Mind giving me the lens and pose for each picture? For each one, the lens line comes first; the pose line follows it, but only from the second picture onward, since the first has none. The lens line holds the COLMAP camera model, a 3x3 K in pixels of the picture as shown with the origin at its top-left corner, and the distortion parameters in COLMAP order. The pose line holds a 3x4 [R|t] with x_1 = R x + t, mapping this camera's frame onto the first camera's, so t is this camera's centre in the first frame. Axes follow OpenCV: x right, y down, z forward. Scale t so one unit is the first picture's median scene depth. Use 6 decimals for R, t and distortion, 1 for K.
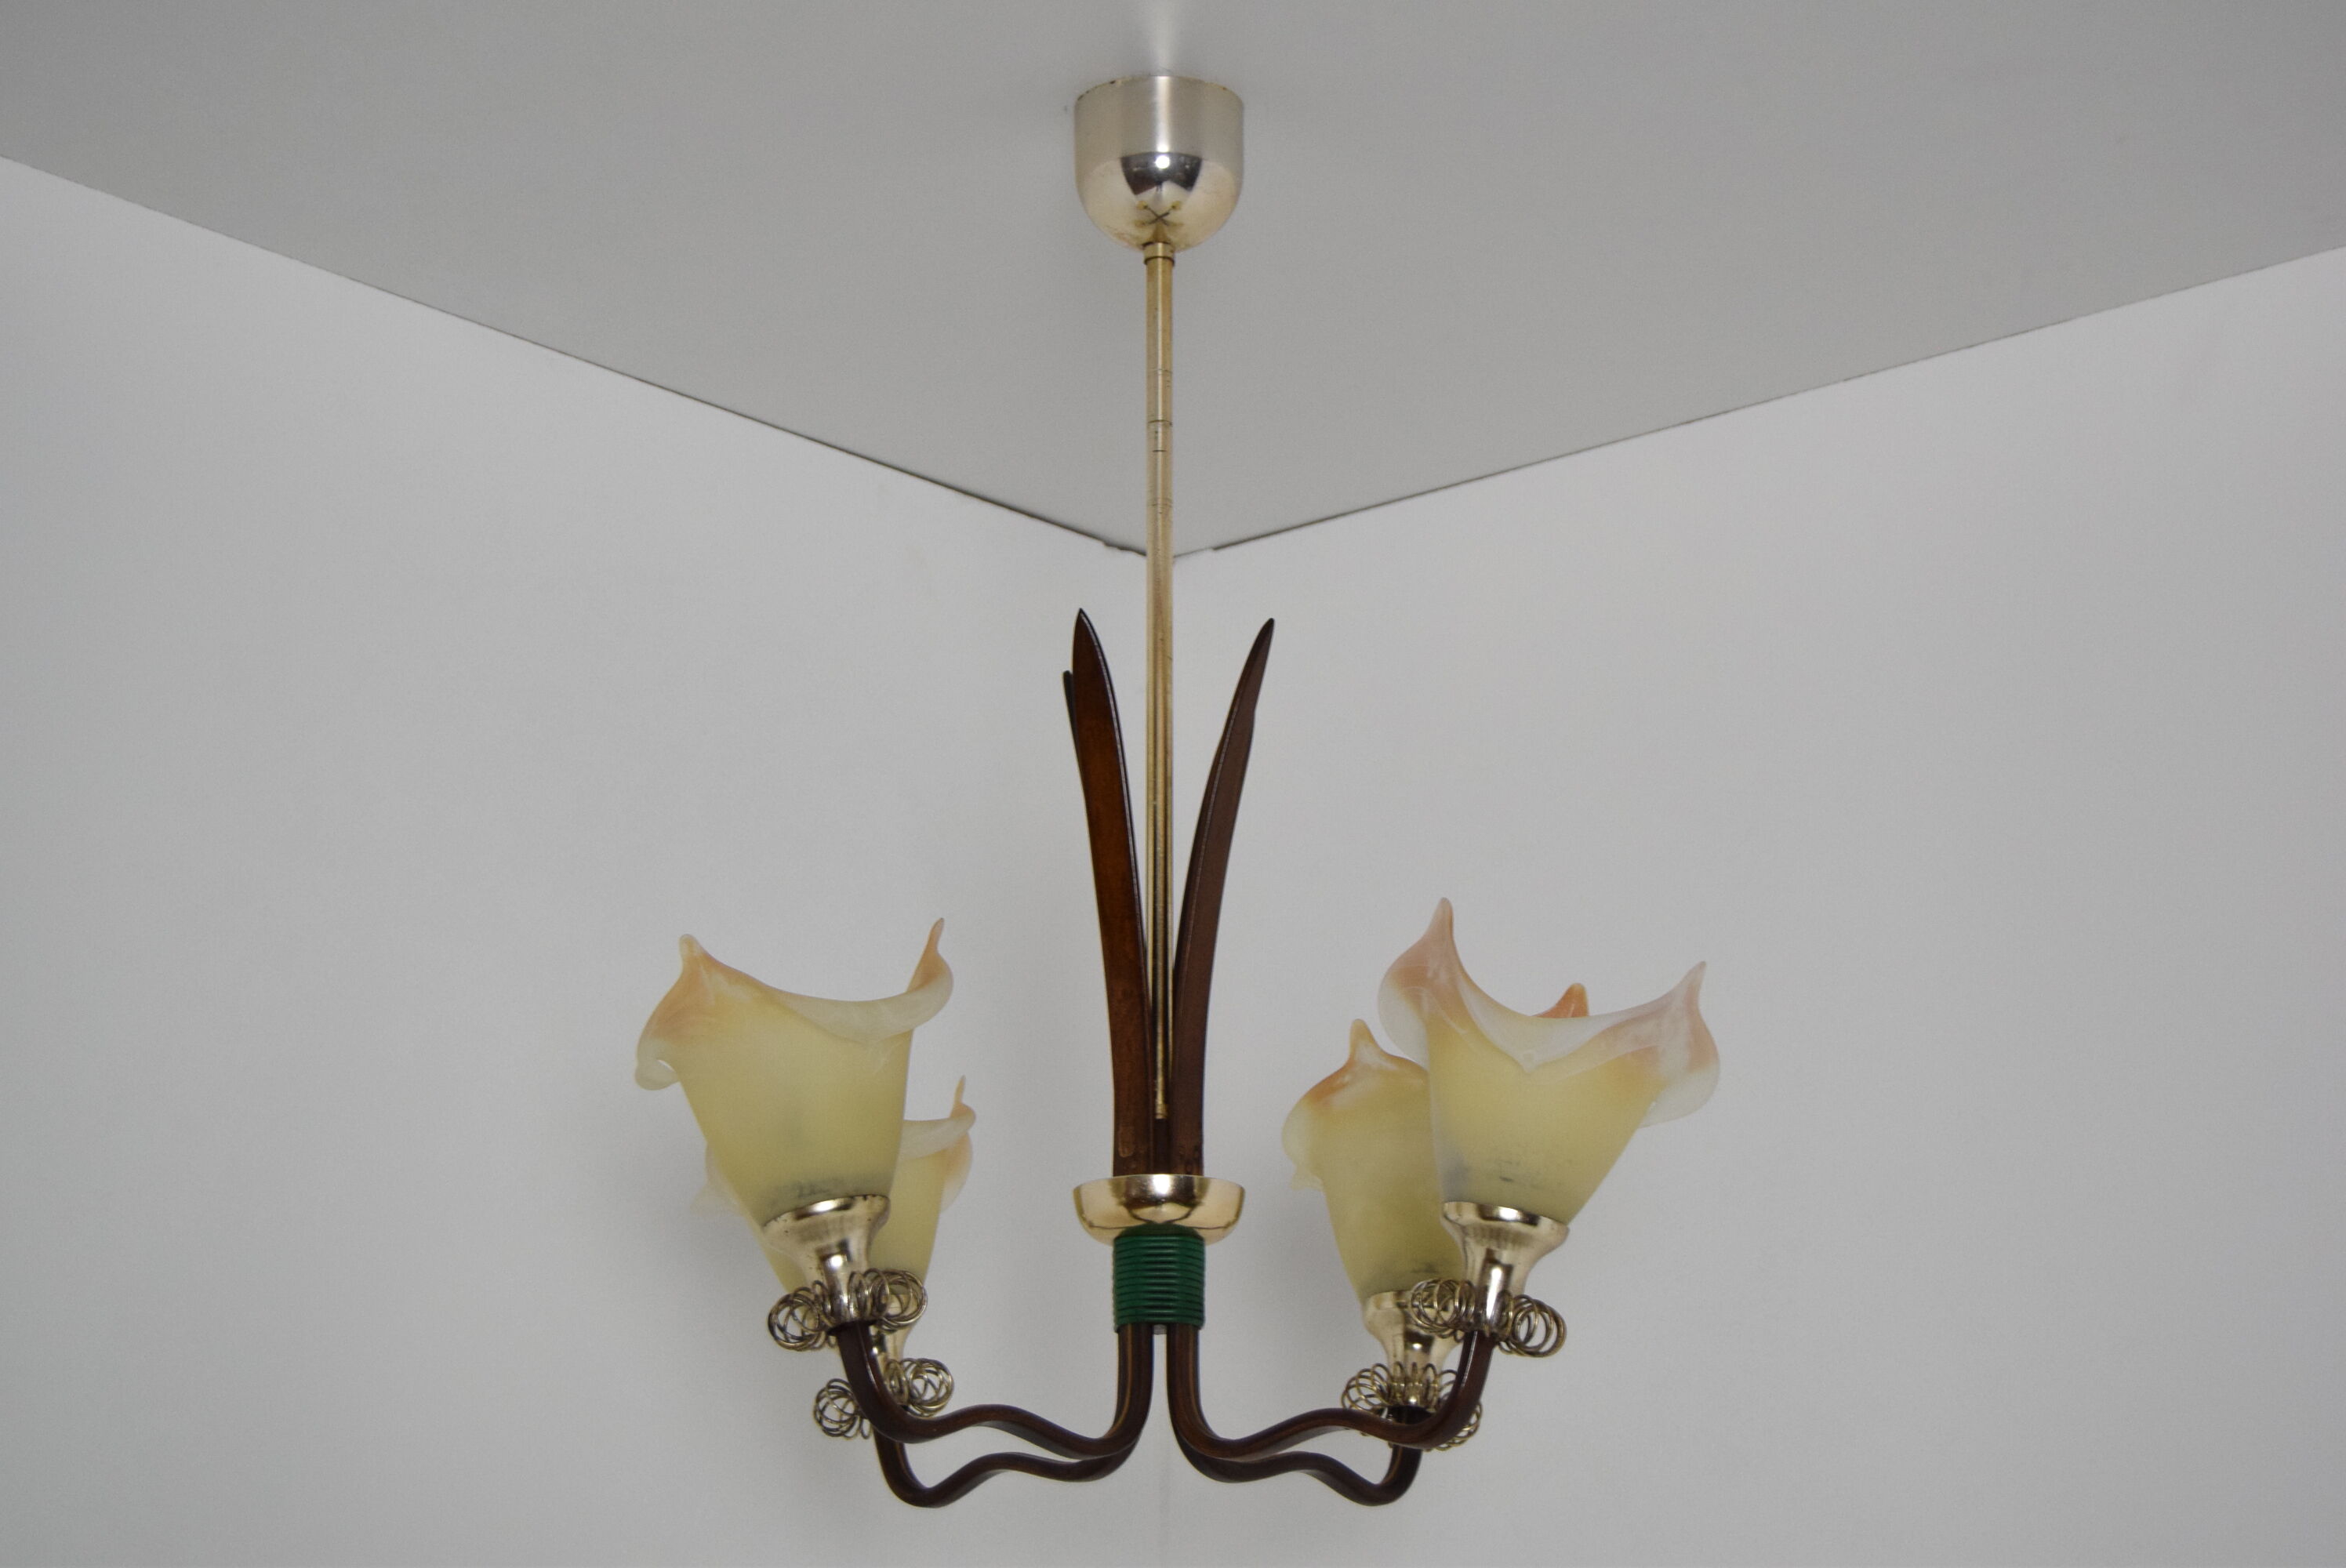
lens RADIAL K [[4201.1, 0, 1173.0], [0, 4201.1, 784.0], [0, 0, 1]] dist [-0.002695, -0.014708]
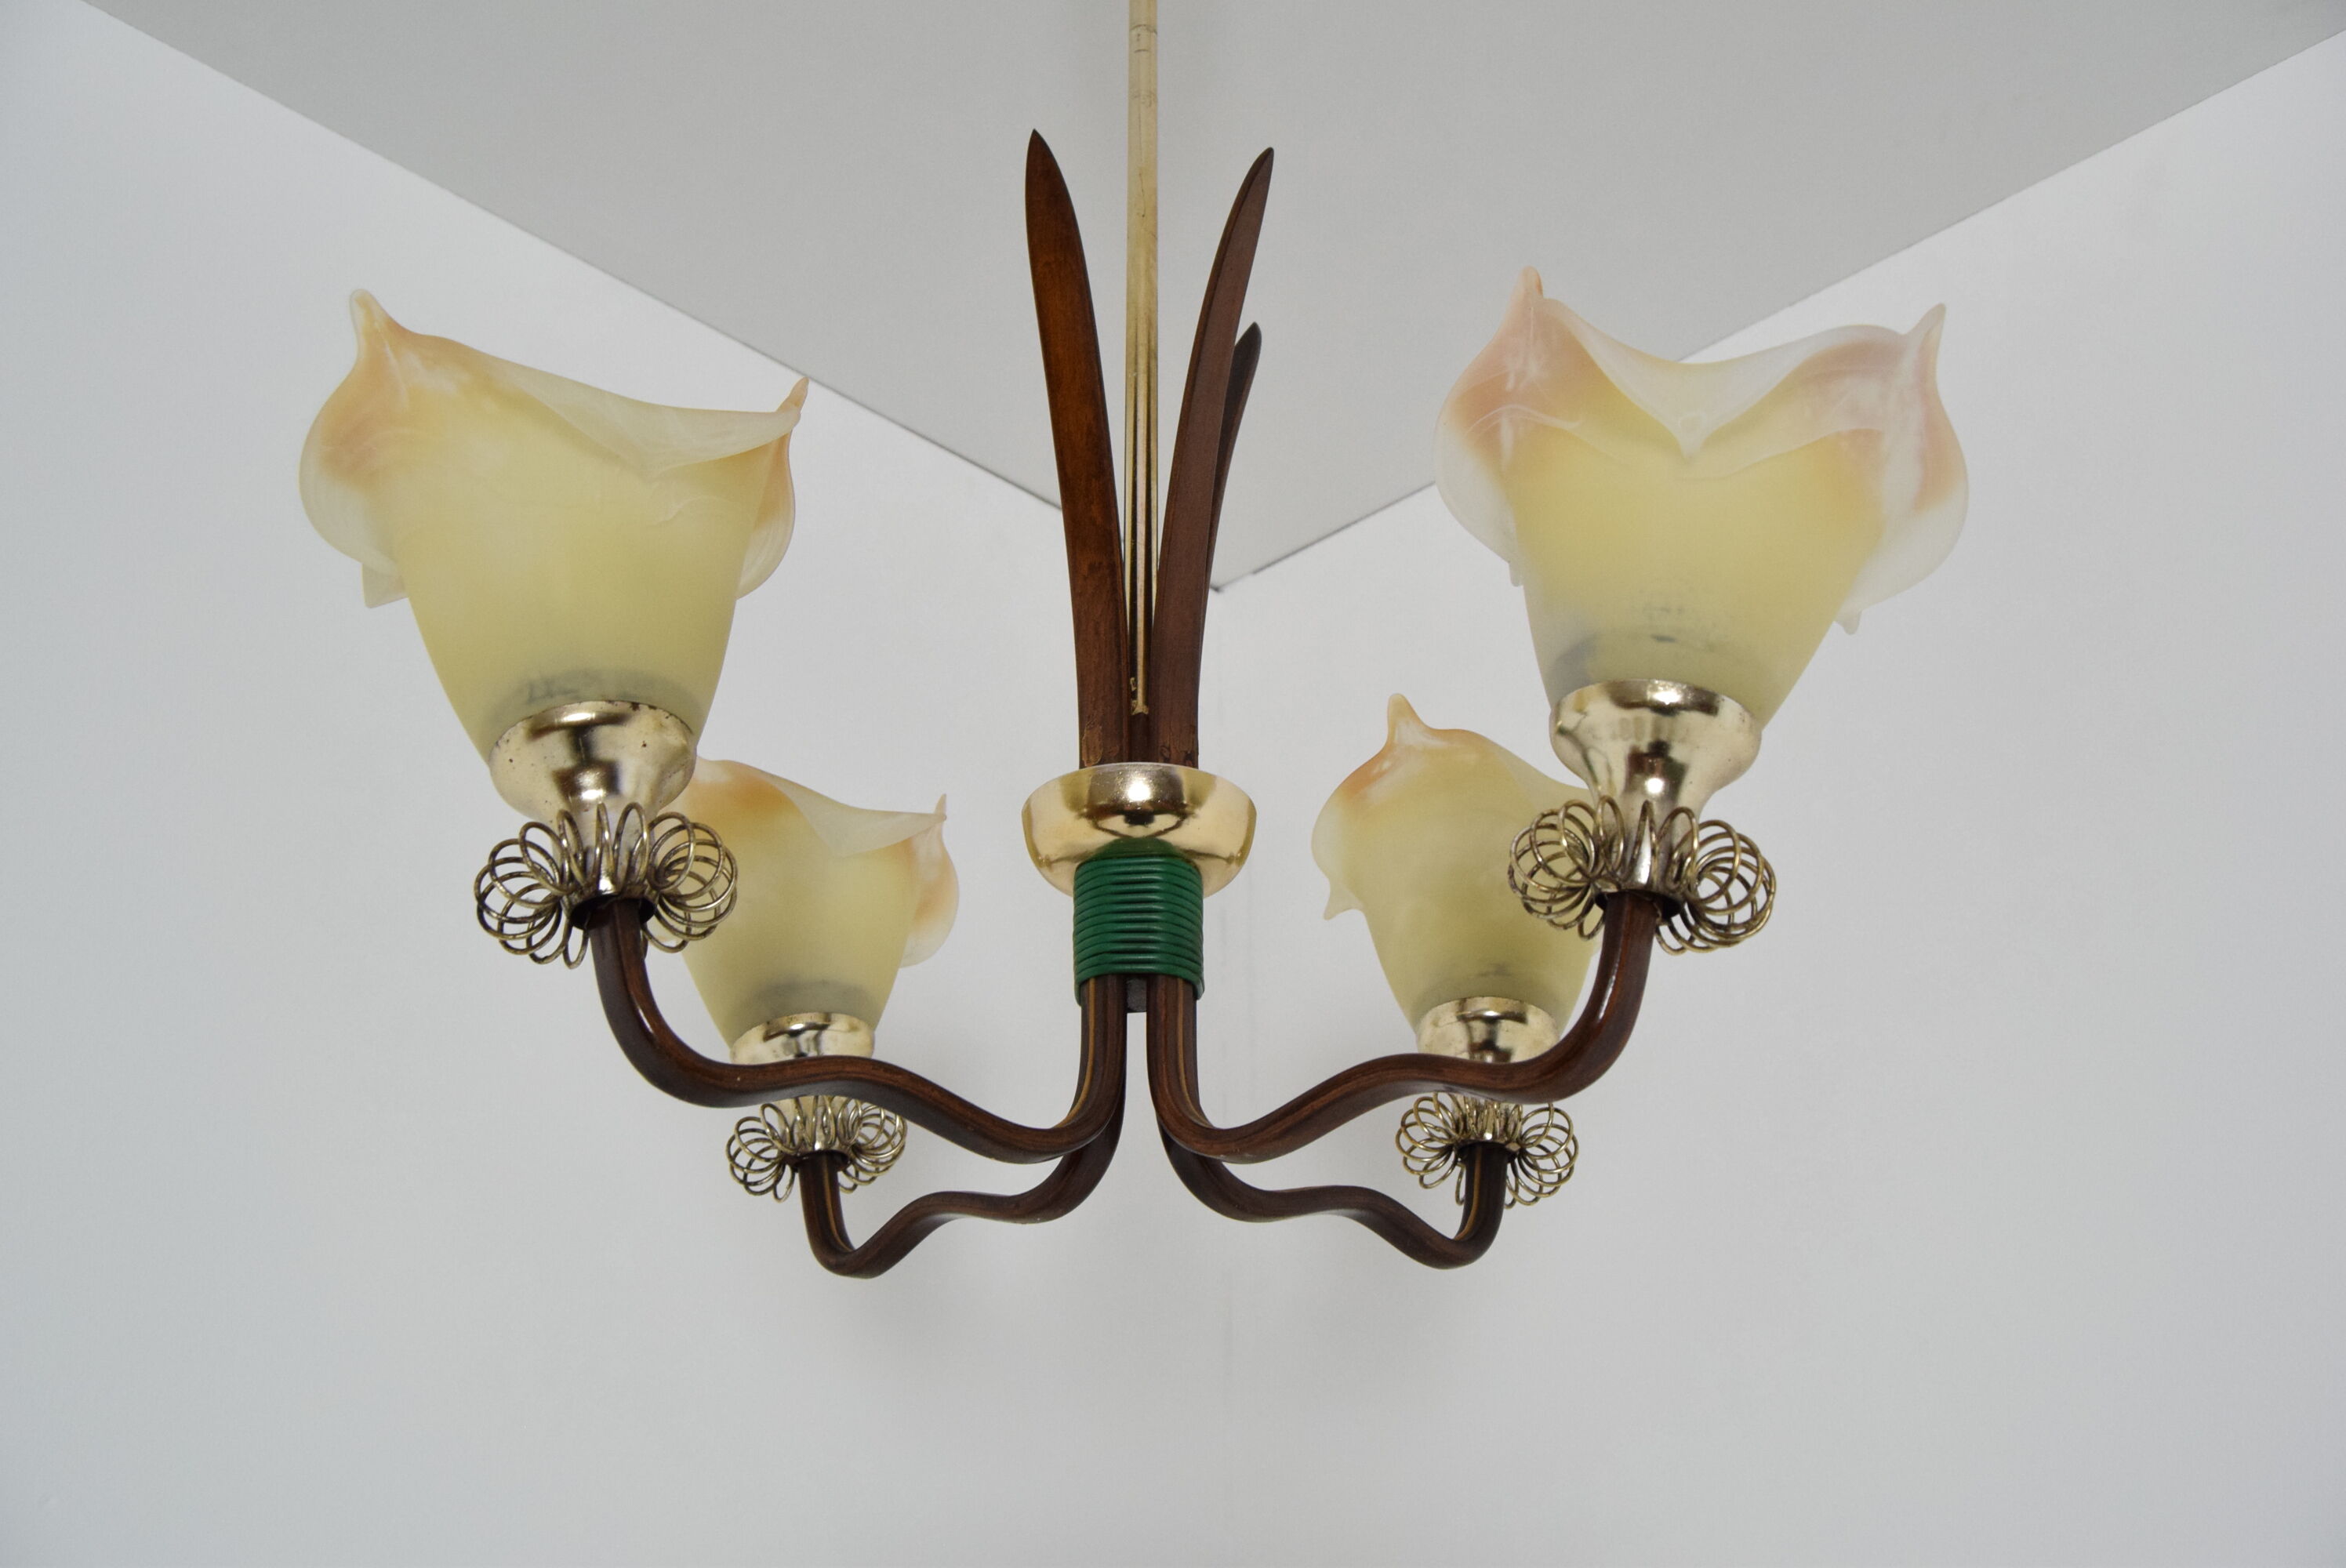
lens RADIAL K [[1819.7, 0, 1173.0], [0, 1819.7, 784.0], [0, 0, 1]] dist [-0.096771, 0.000672]
pose [[0.997861, -0.032409, -0.056777, 0.020787], [0.021644, 0.983268, -0.180873, 0.149334], [0.061689, 0.179257, 0.981866, 0.687727]]
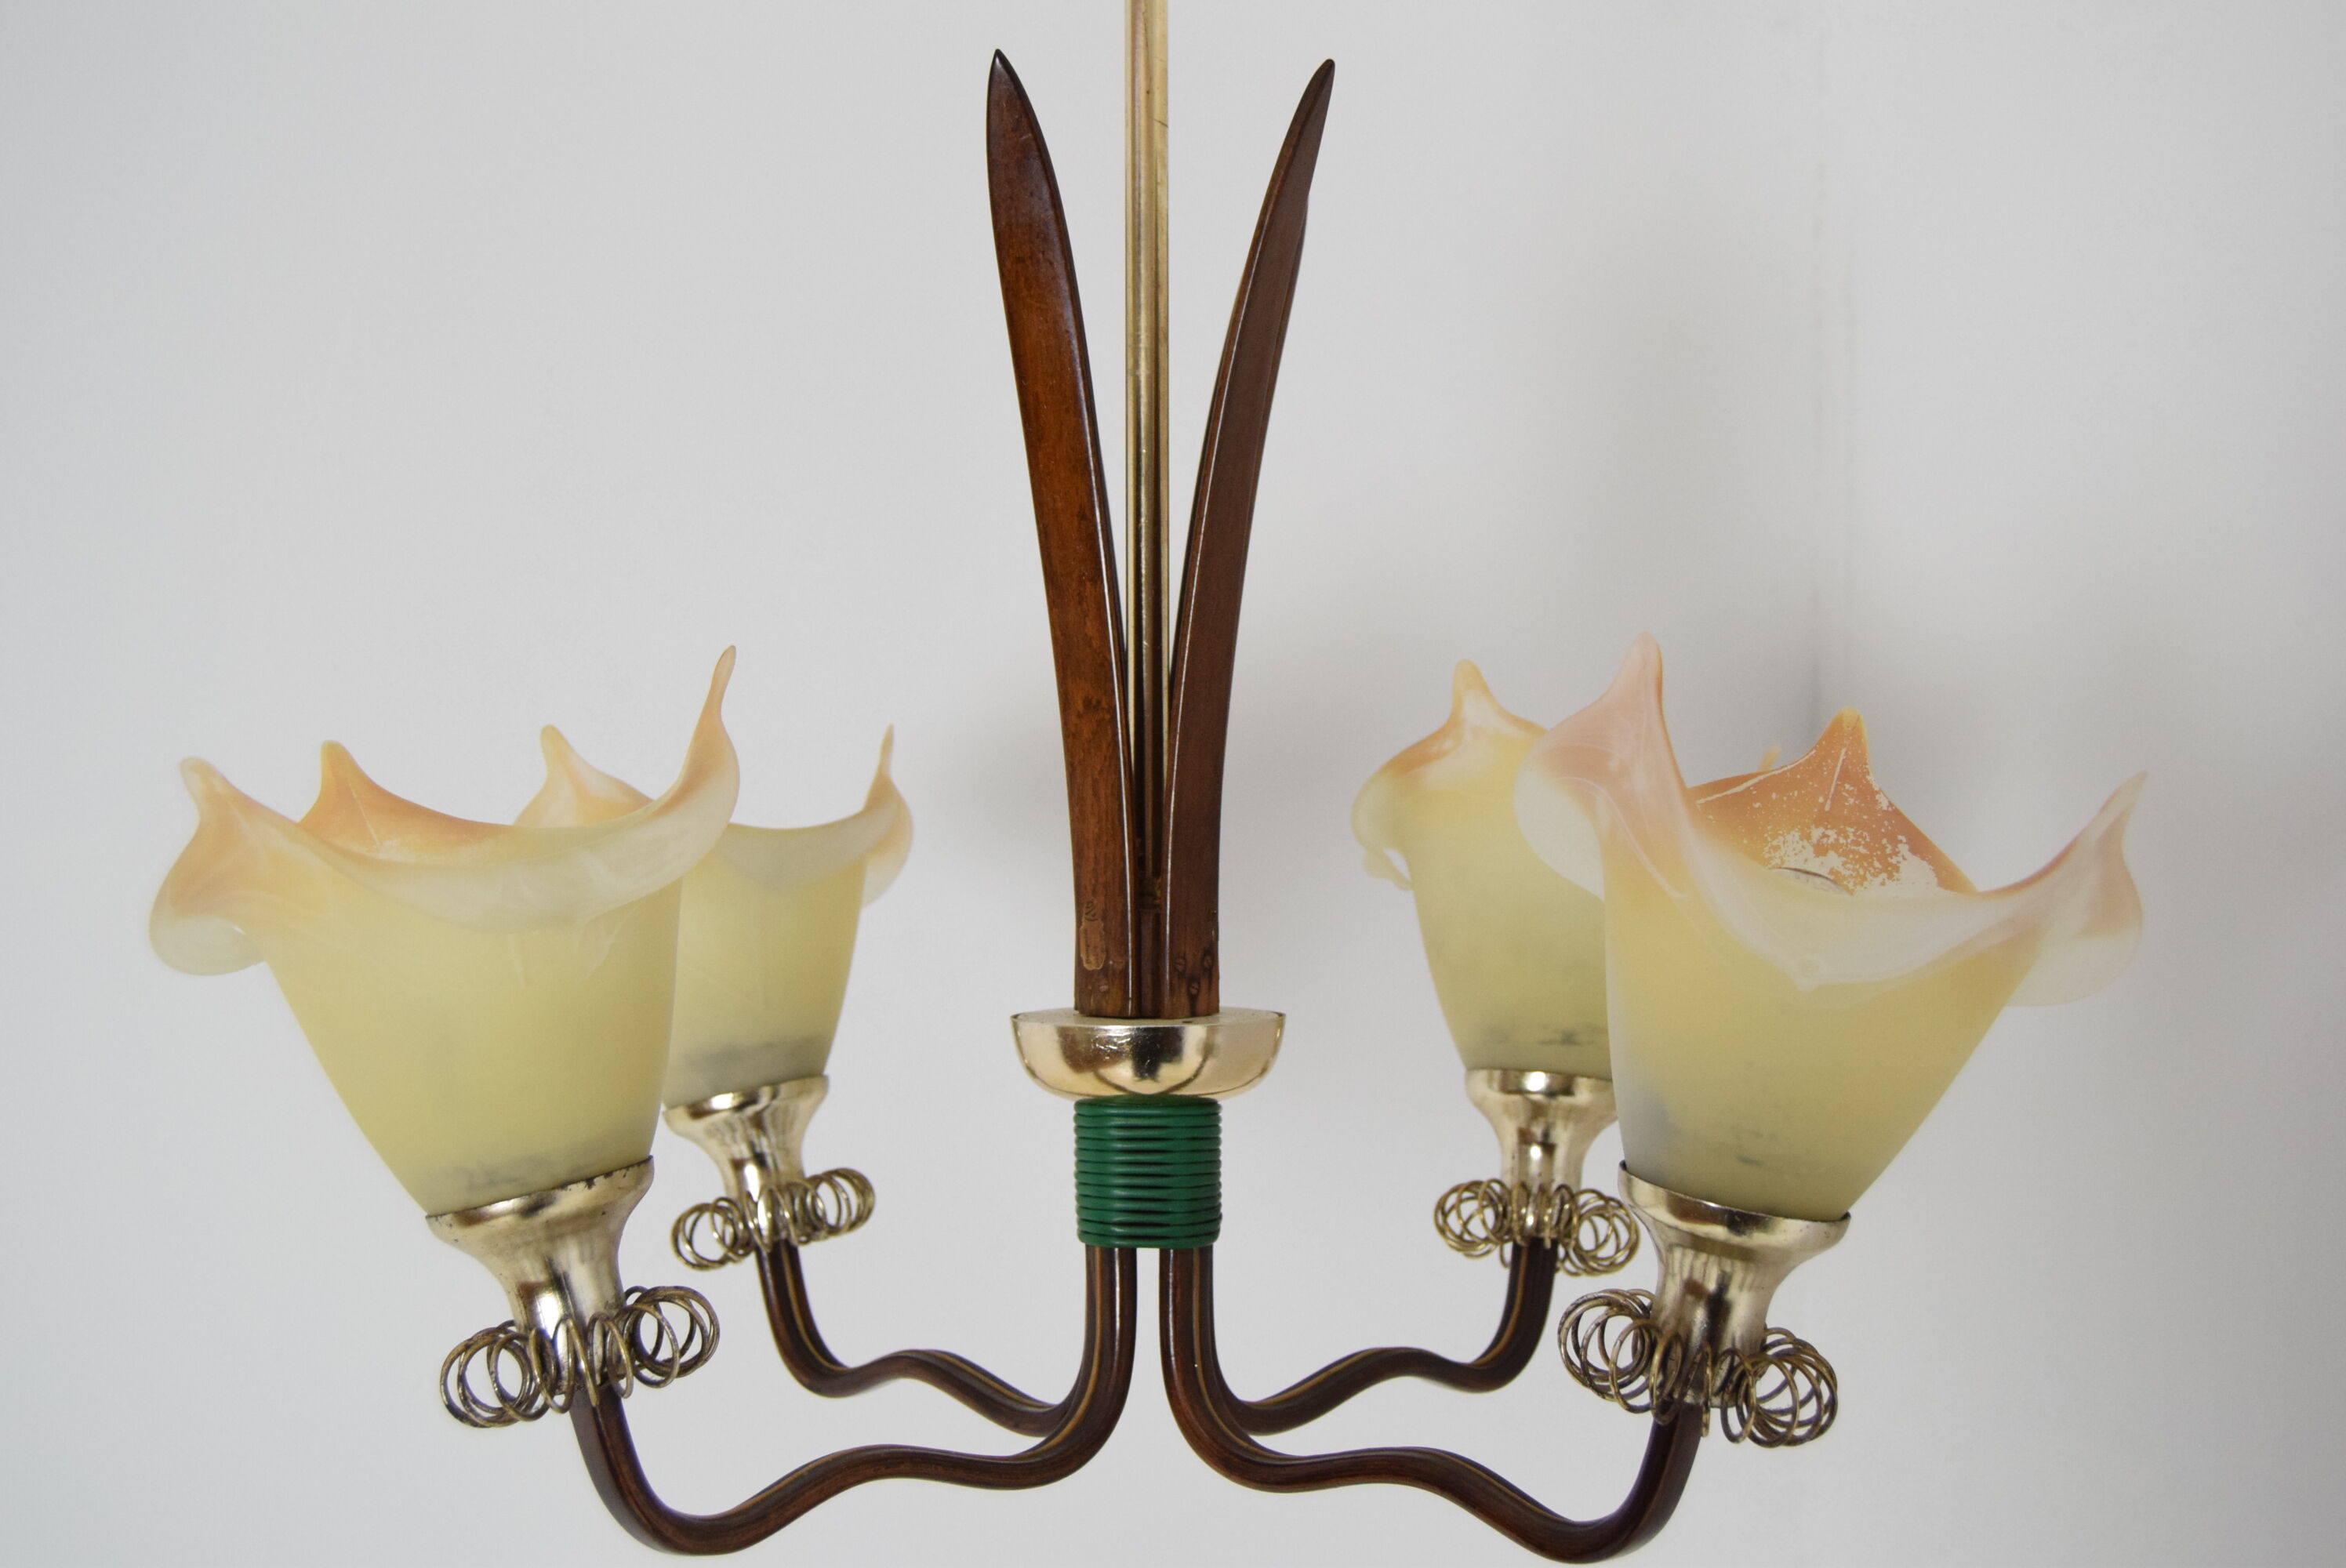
lens RADIAL K [[2662.1, 0, 1173.0], [0, 2662.1, 784.0], [0, 0, 1]] dist [-0.064845, 0.007547]
pose [[0.998662, -0.001438, -0.051702, 0.020885], [0.015700, 0.960878, 0.276526, -0.045521], [0.049282, -0.276968, 0.959615, 0.630862]]
